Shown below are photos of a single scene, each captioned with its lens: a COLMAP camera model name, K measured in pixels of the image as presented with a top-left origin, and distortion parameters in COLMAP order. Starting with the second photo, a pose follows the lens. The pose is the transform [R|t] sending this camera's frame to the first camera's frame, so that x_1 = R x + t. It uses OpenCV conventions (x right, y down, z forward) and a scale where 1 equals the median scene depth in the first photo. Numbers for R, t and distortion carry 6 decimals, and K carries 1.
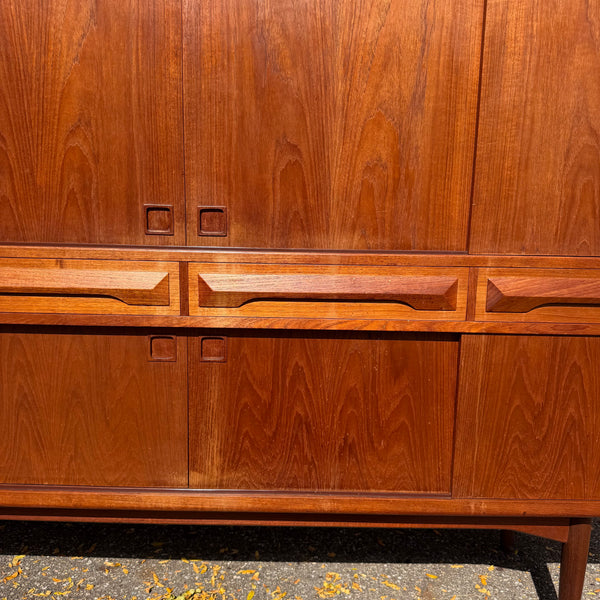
lens RADIAL K [[561.9, 0, 300.0], [0, 561.9, 300.0], [0, 0, 1]] dist [0.132479, -0.259760]
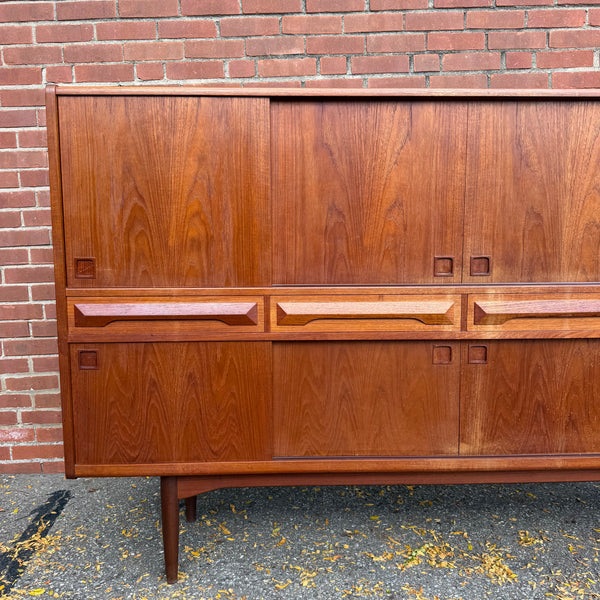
lens RADIAL K [[561.9, 0, 300.0], [0, 561.9, 300.0], [0, 0, 1]] dist [0.132479, -0.259760]
pose [[0.999280, -0.028822, 0.024664, -0.661680], [0.030353, 0.997480, -0.064135, 0.028742], [-0.022753, 0.064837, 0.997636, -0.452121]]
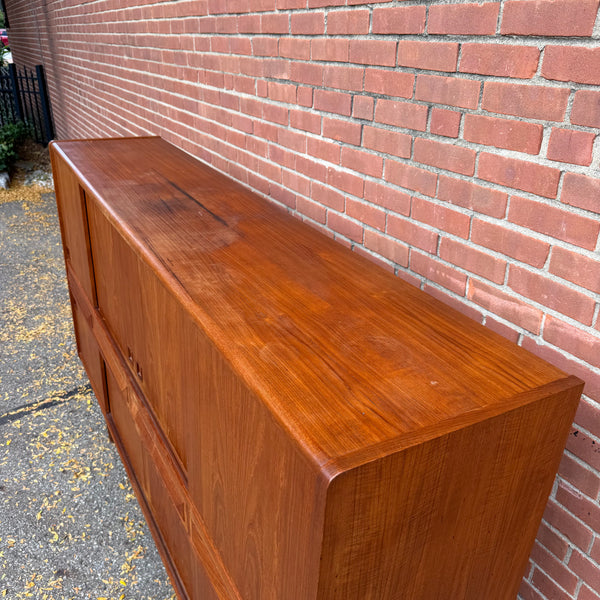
lens RADIAL K [[561.9, 0, 300.0], [0, 561.9, 300.0], [0, 0, 1]] dist [0.132479, -0.259760]
pose [[0.488652, 0.380140, -0.785311, 1.239347], [-0.192711, 0.924887, 0.327791, -0.932596], [0.850930, -0.008838, 0.525205, 0.545607]]
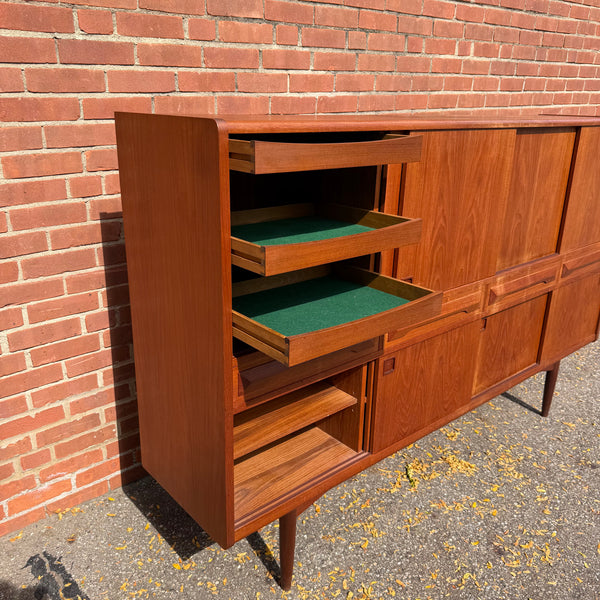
lens RADIAL K [[573.6, 0, 300.4], [0, 573.6, 302.9], [0, 0, 1]] dist [-0.002748, -0.012482]
pose [[0.758099, -0.221335, 0.613430, -1.818203], [0.110187, 0.970592, 0.214032, -0.473161], [-0.642763, -0.094665, 0.760194, -0.042443]]
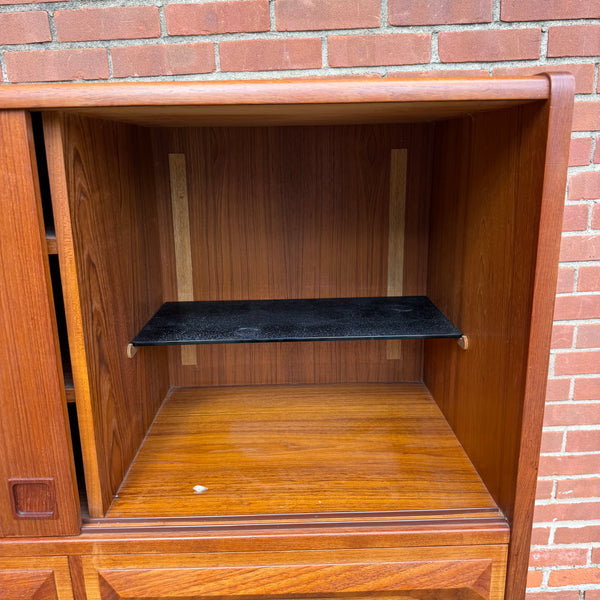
lens RADIAL K [[573.6, 0, 300.4], [0, 573.6, 302.9], [0, 0, 1]] dist [-0.002748, -0.012482]
pose [[0.999203, -0.039551, 0.005320, 0.569458], [0.039050, 0.996499, 0.073923, -0.381659], [-0.008226, -0.073656, 0.997250, 0.356686]]
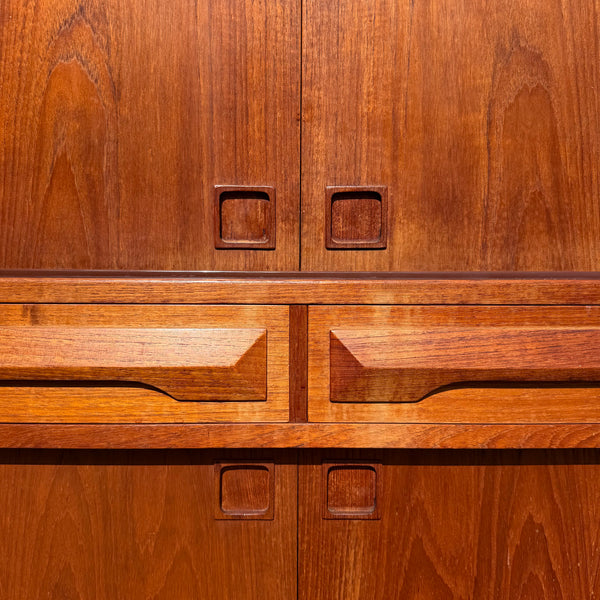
lens RADIAL K [[561.9, 0, 300.0], [0, 561.9, 300.0], [0, 0, 1]] dist [0.132479, -0.259760]
pose [[0.999864, -0.016288, 0.002605, -0.204090], [0.016462, 0.995260, -0.095851, -0.027137], [-0.001031, 0.095880, 0.995392, 0.536642]]
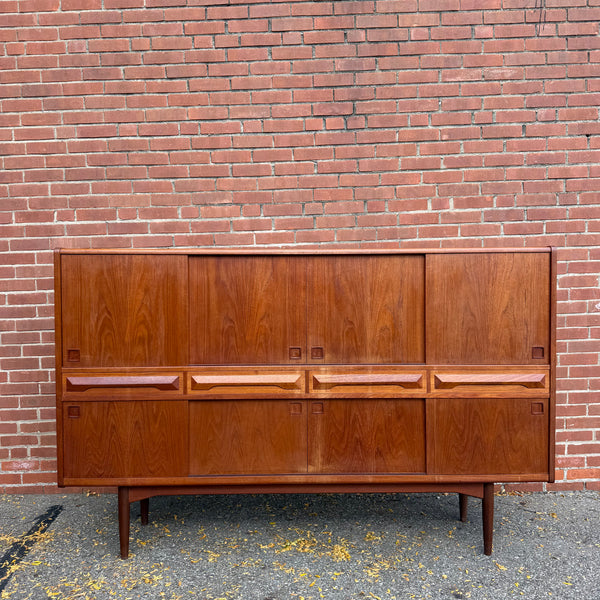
lens RADIAL K [[559.3, 0, 300.0], [0, 559.3, 300.0], [0, 0, 1]] dist [0.151588, -0.286157]
pose [[0.999603, -0.025813, 0.011315, -0.252059], [0.027192, 0.988867, -0.146300, -0.015800], [-0.007413, 0.146549, 0.989176, -1.379184]]
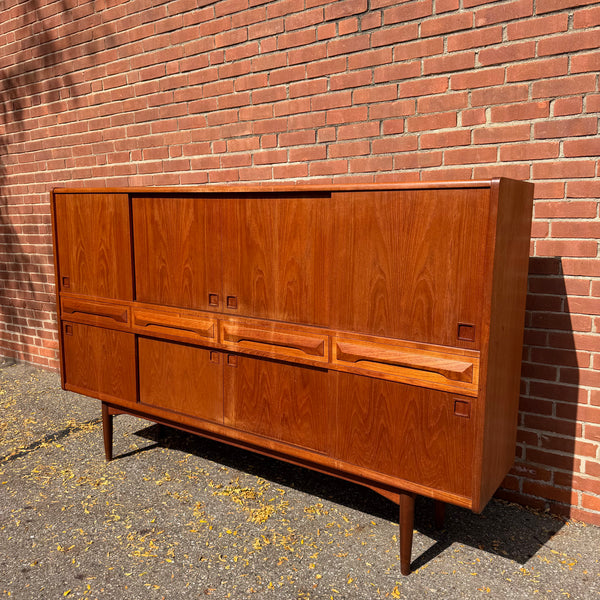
lens RADIAL K [[561.9, 0, 300.0], [0, 561.9, 300.0], [0, 0, 1]] dist [0.132479, -0.259760]
pose [[0.831126, 0.073550, -0.551198, 1.266916], [-0.089573, 0.995978, -0.002163, -0.165663], [0.548822, 0.051170, 0.834372, -0.677338]]
